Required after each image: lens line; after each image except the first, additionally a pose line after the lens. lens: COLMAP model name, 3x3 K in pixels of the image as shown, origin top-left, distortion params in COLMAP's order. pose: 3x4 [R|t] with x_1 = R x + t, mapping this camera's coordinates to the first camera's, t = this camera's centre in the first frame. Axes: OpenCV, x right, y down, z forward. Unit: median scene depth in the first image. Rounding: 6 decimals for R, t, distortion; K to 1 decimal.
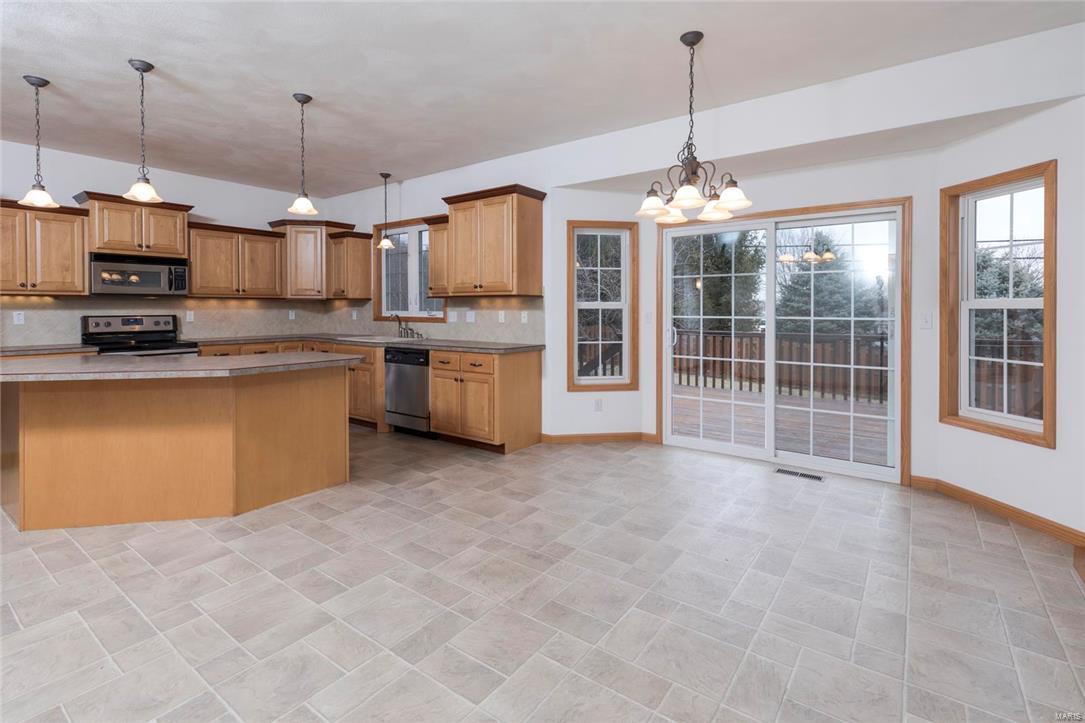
lens RADIAL K [[517.6, 0, 568.9], [0, 517.6, 316.9], [0, 0, 1]] dist [0.004607, -0.002432]
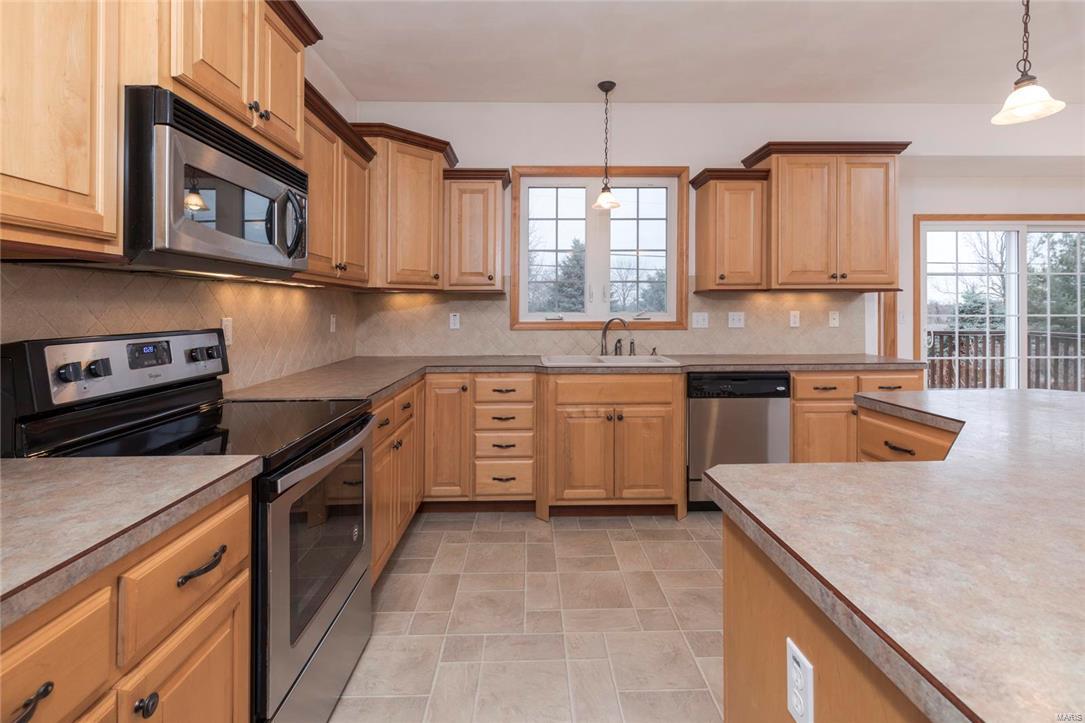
lens RADIAL K [[517.6, 0, 552.1], [0, 517.6, 298.0], [0, 0, 1]] dist [0.004607, -0.002432]
pose [[0.792932, 0.009680, 0.609233, -0.790495], [0.014173, 0.999310, -0.034324, -0.008909], [-0.609145, 0.035852, 0.792248, 0.586058]]
